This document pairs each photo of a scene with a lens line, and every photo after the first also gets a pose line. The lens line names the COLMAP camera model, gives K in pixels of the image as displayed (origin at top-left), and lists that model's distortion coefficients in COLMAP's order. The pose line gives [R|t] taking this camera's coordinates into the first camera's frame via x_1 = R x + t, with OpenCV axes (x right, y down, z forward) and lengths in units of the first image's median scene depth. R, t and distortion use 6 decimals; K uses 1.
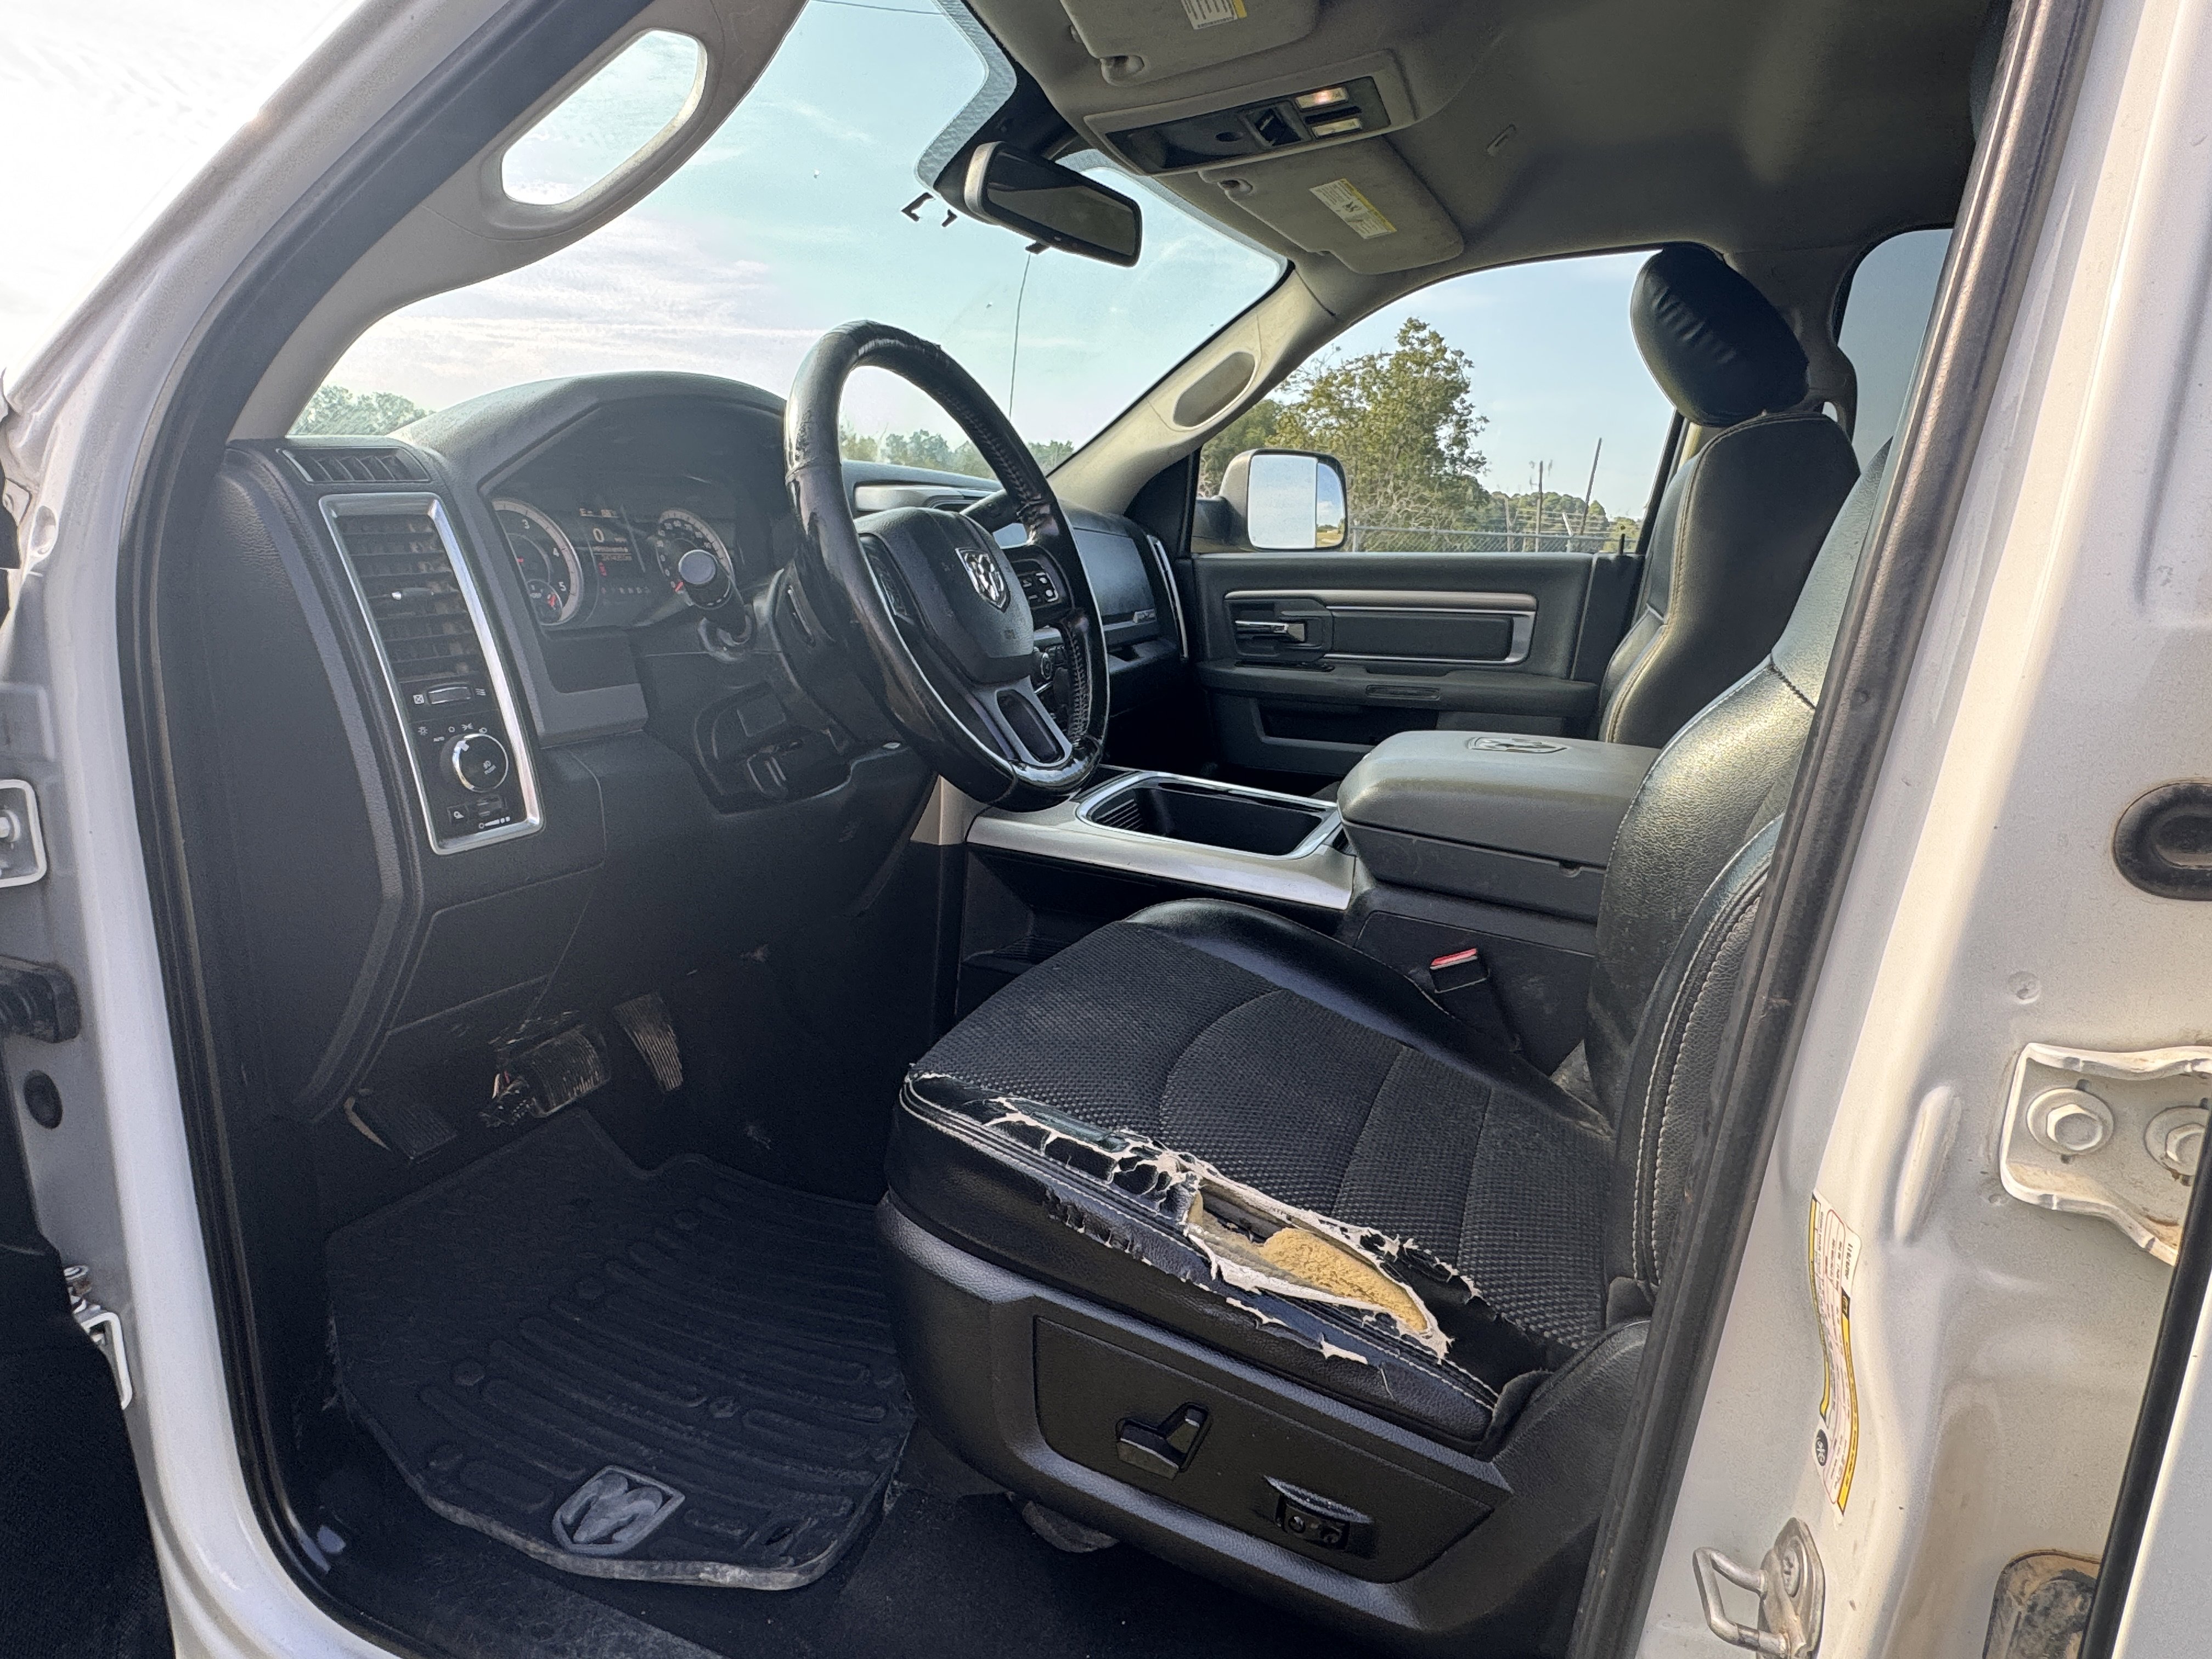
lens RADIAL K [[1227.2, 0, 1092.3], [0, 1227.2, 838.4], [0, 0, 1]] dist [0.000785, -0.000955]
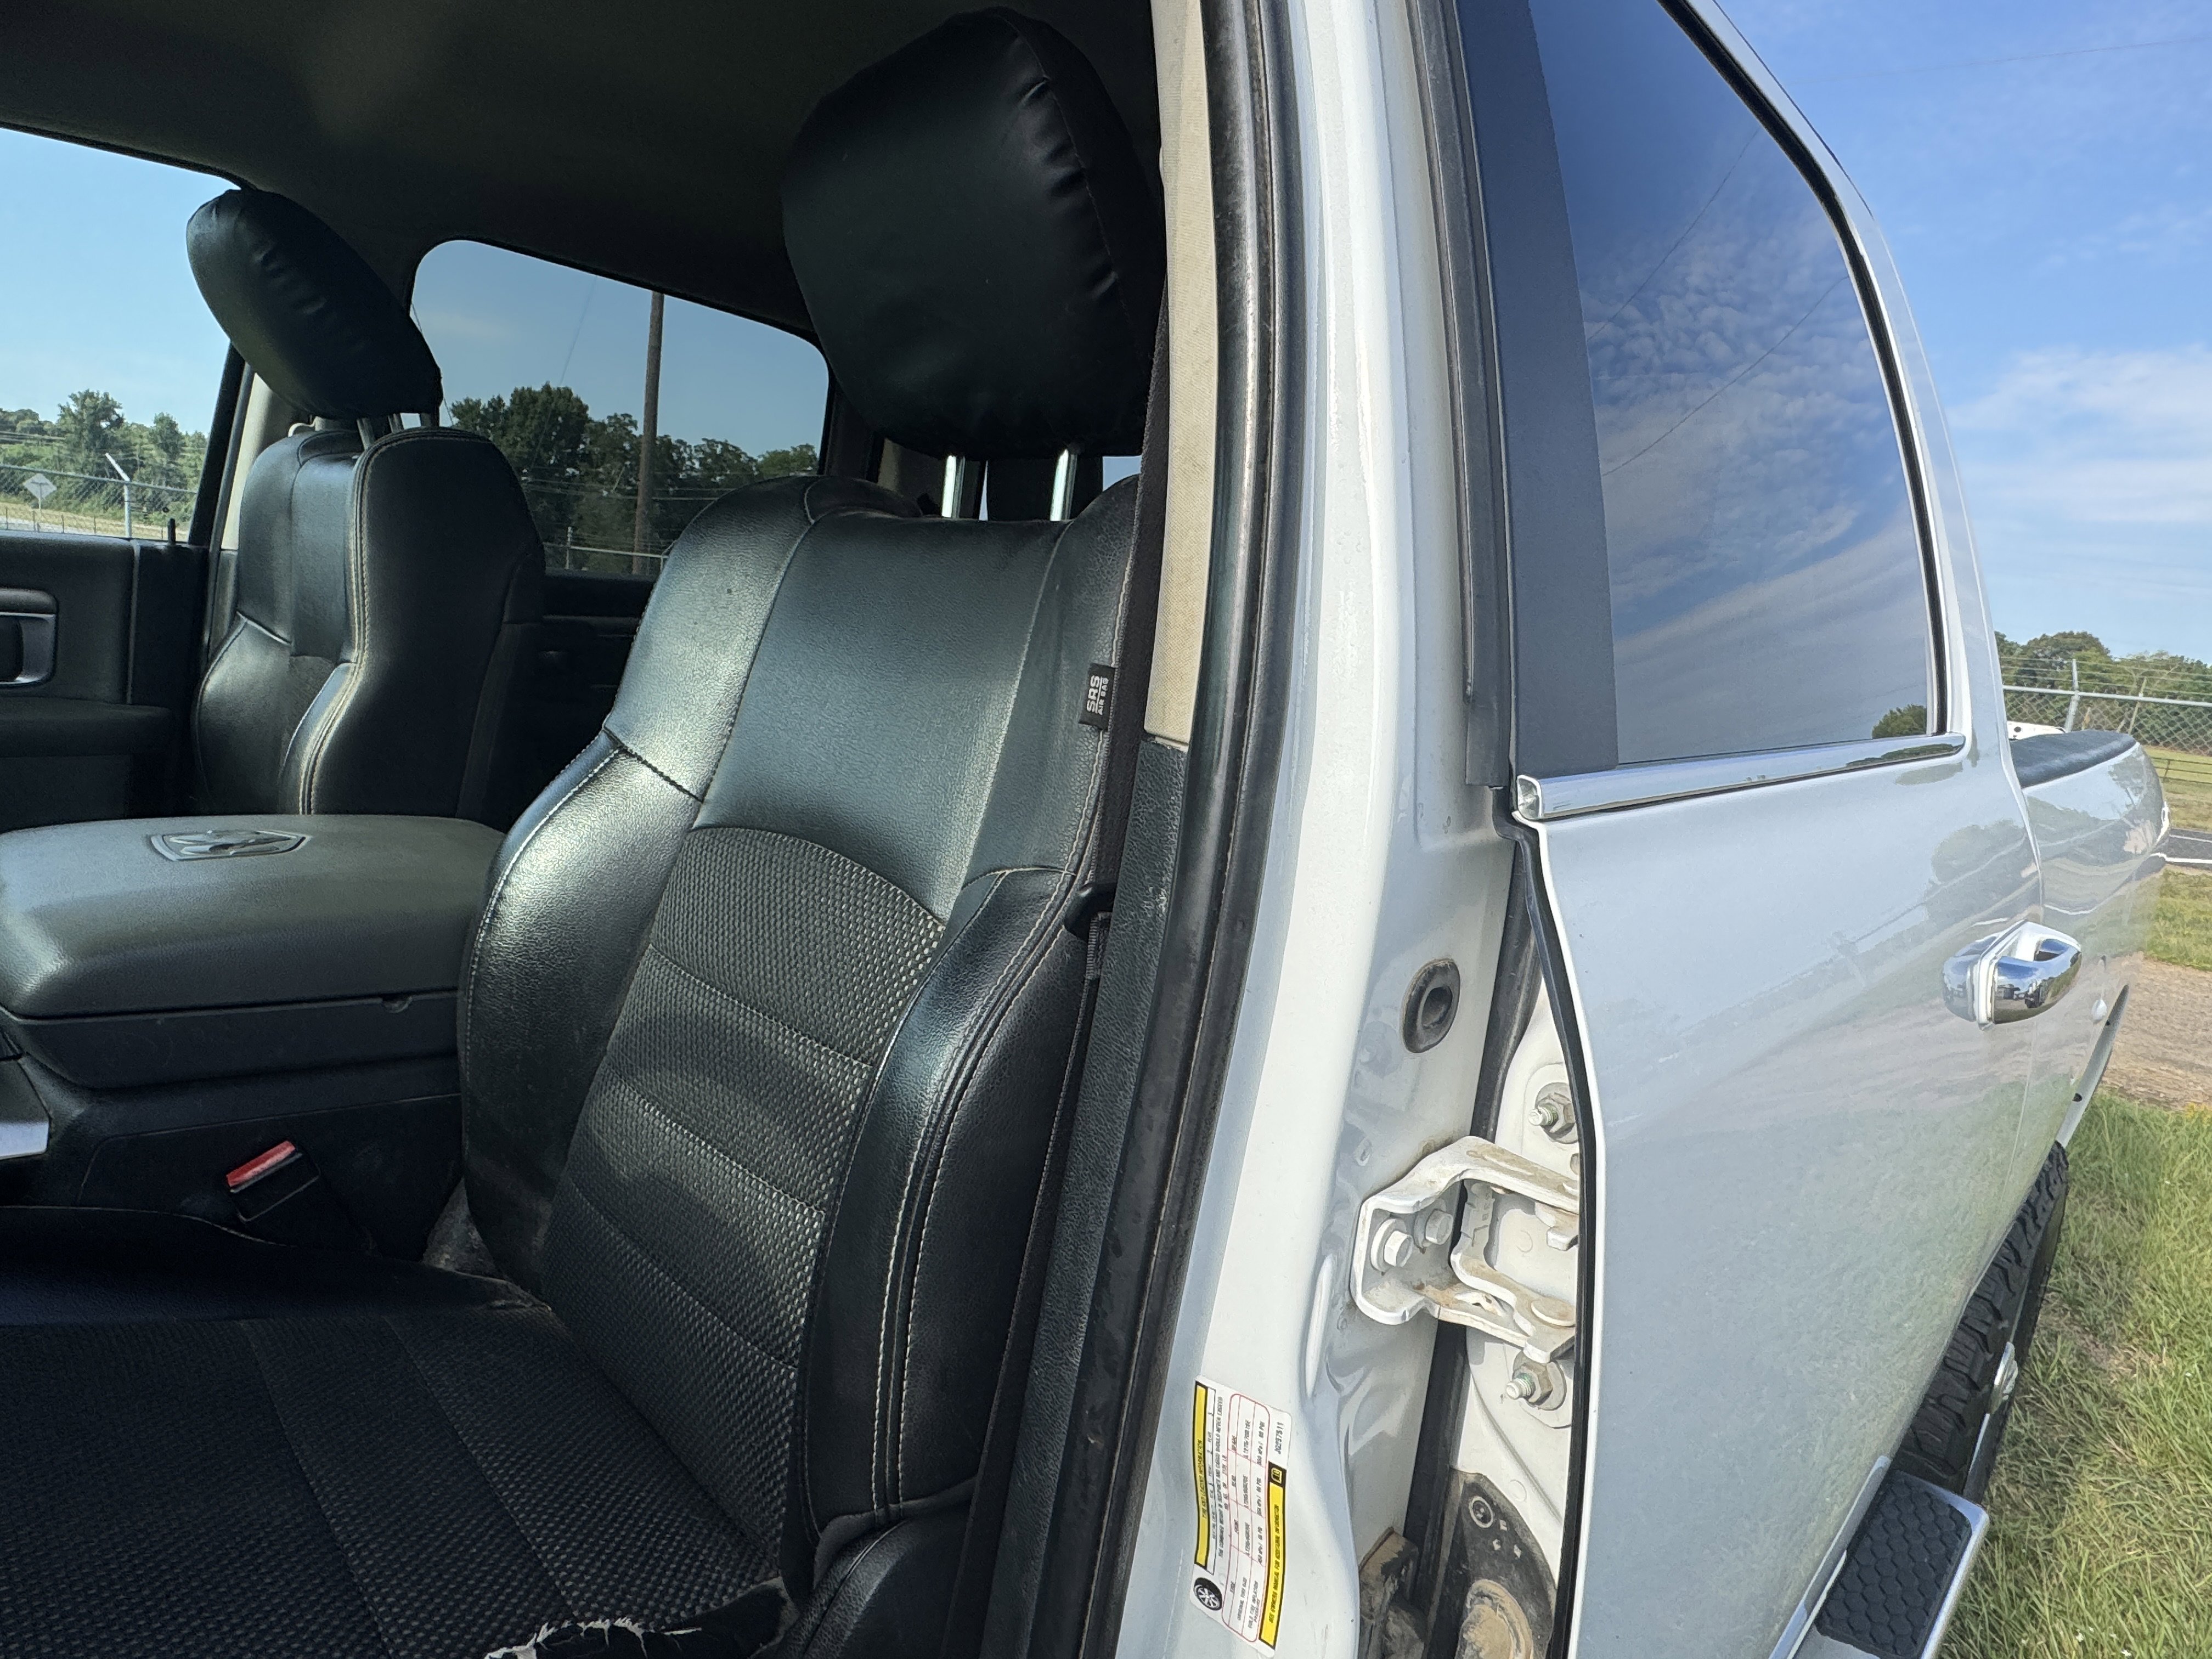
lens RADIAL K [[1227.2, 0, 1092.3], [0, 1227.2, 838.4], [0, 0, 1]] dist [0.000785, -0.000955]
pose [[0.406335, -0.155436, 0.900406, -0.128694], [0.117112, 0.986156, 0.117389, -0.121578], [-0.906188, 0.057749, 0.418913, 0.253579]]
